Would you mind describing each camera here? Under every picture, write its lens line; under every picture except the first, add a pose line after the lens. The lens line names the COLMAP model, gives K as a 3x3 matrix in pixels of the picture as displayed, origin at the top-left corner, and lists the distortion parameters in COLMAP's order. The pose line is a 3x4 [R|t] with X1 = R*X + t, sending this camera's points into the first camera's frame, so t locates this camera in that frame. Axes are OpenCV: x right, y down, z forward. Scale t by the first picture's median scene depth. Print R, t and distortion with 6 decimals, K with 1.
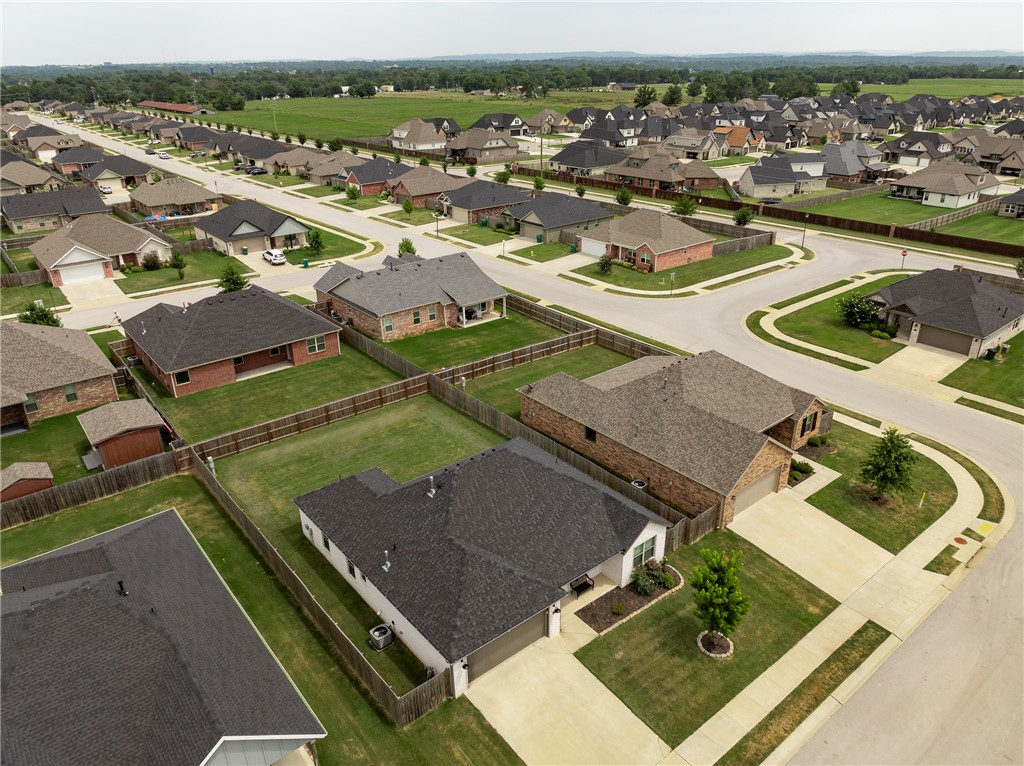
lens RADIAL K [[717.8, 0, 516.3], [0, 717.8, 380.2], [0, 0, 1]] dist [-0.027891, 0.011957]
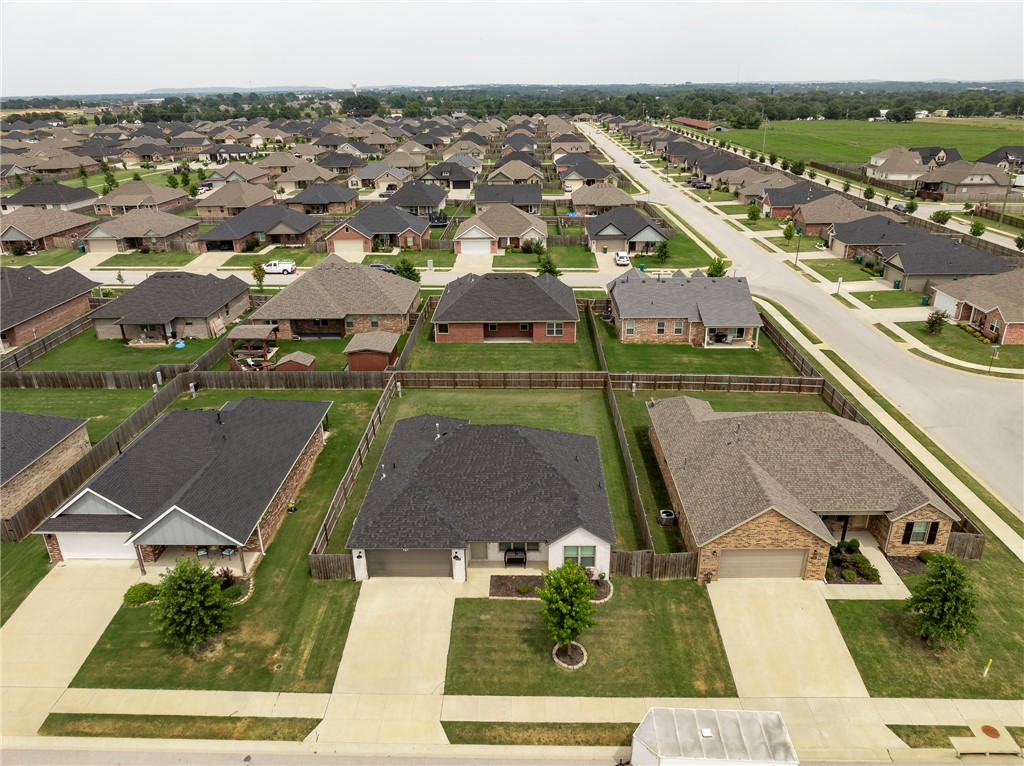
lens RADIAL K [[717.8, 0, 516.3], [0, 717.8, 380.2], [0, 0, 1]] dist [-0.027891, 0.011957]
pose [[0.760211, 0.246960, -0.600908, 0.345713], [-0.261430, 0.963028, 0.065048, -0.026025], [0.594756, 0.107645, 0.796667, 0.045070]]
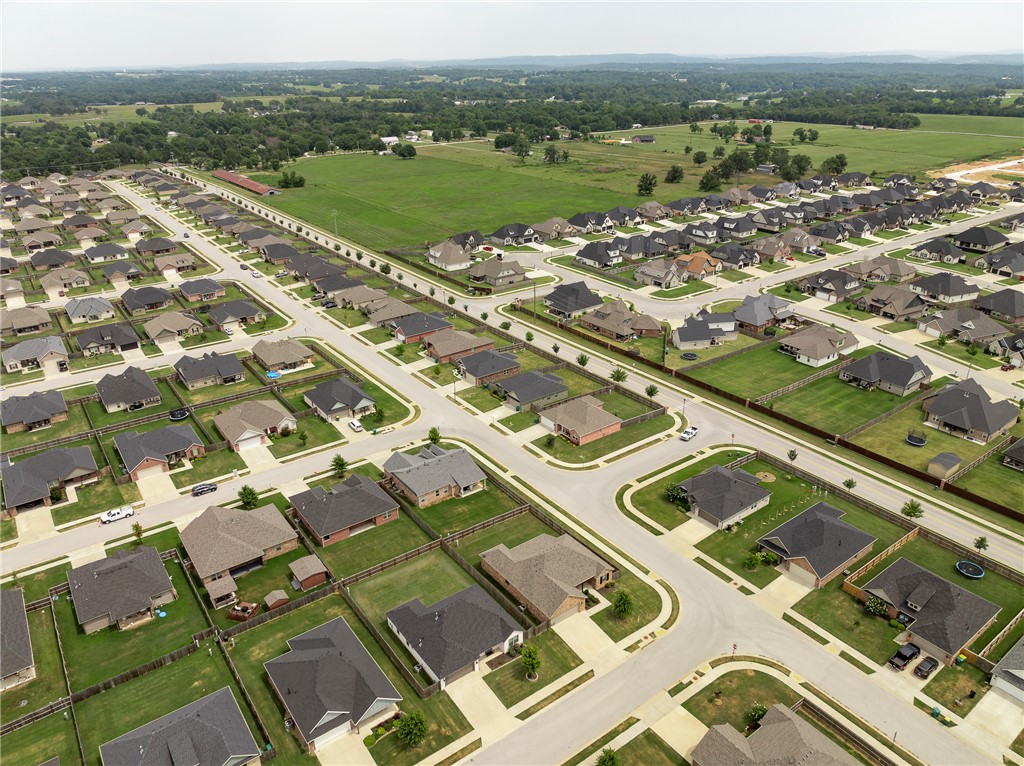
lens RADIAL K [[717.8, 0, 516.3], [0, 717.8, 380.2], [0, 0, 1]] dist [-0.027891, 0.011957]
pose [[0.998725, 0.019546, -0.046536, 0.152756], [-0.019495, 0.999809, 0.001554, -0.391362], [0.046558, -0.000645, 0.998915, -0.891940]]
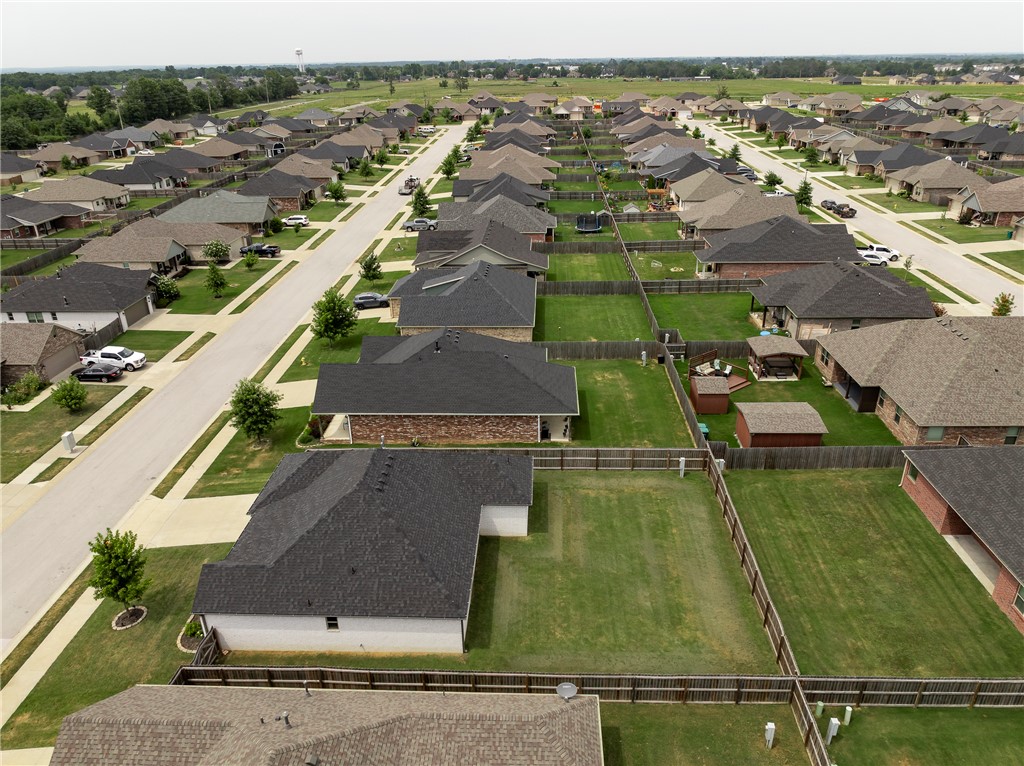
lens RADIAL K [[717.8, 0, 516.3], [0, 717.8, 380.2], [0, 0, 1]] dist [-0.027891, 0.011957]
pose [[-0.664995, 0.325673, -0.672100, 0.231763], [-0.284008, 0.722035, 0.630876, -0.344147], [0.690739, 0.610412, -0.387656, 0.749578]]
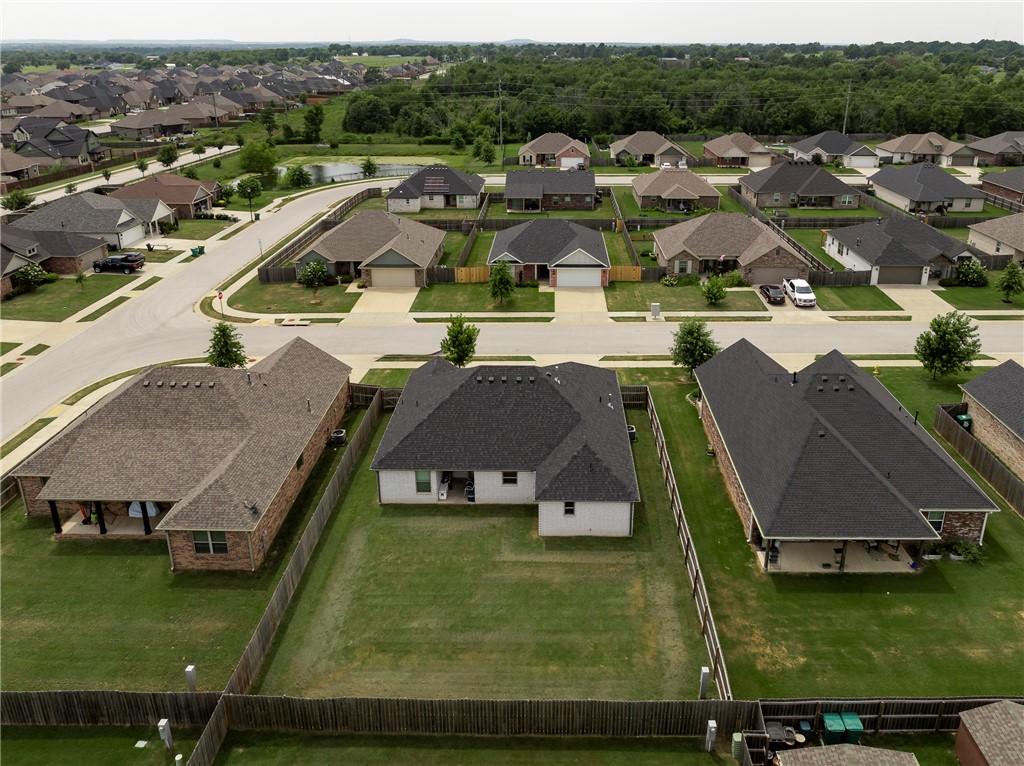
lens RADIAL K [[707.4, 0, 548.5], [0, 707.4, 383.1], [0, 0, 1]] dist [-0.025825, 0.001422]
pose [[-0.766297, -0.273734, 0.581257, -0.387934], [0.266284, 0.688023, 0.675068, -0.312841], [-0.584707, 0.672082, -0.454339, 0.762923]]
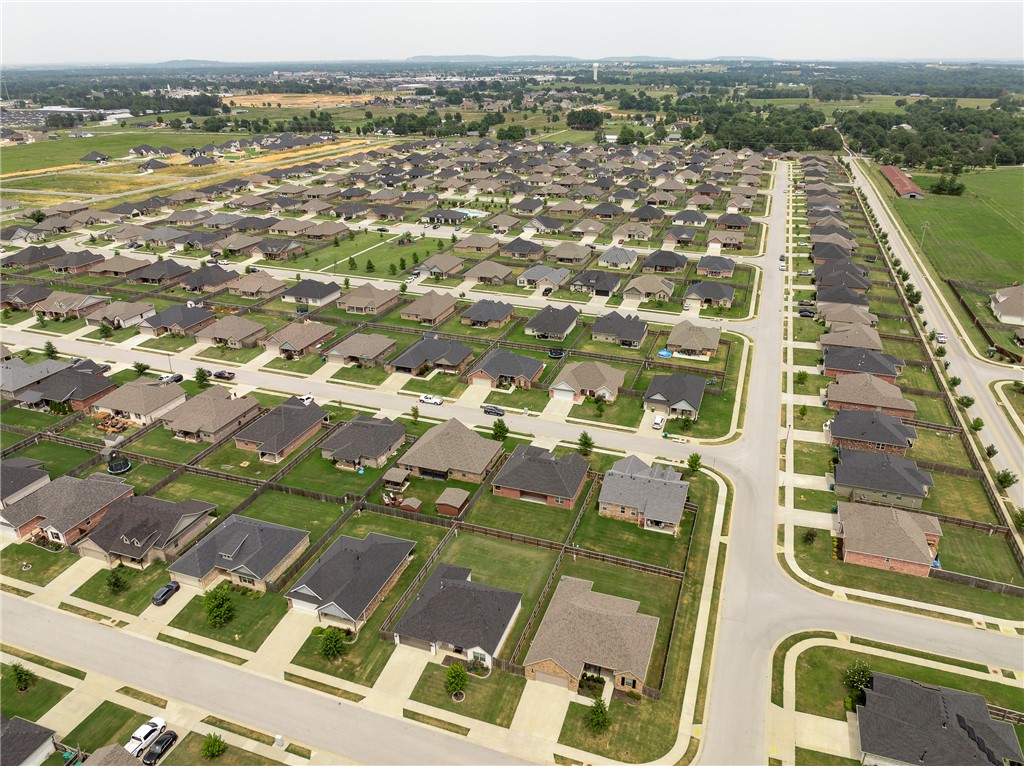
lens RADIAL K [[726.8, 0, 516.1], [0, 726.8, 384.3], [0, 0, 1]] dist [-0.023780, 0.005268]
pose [[0.521664, 0.359163, -0.773866, 0.964311], [-0.351601, 0.916963, 0.188562, -0.599308], [0.777331, 0.173726, 0.604629, -0.311960]]
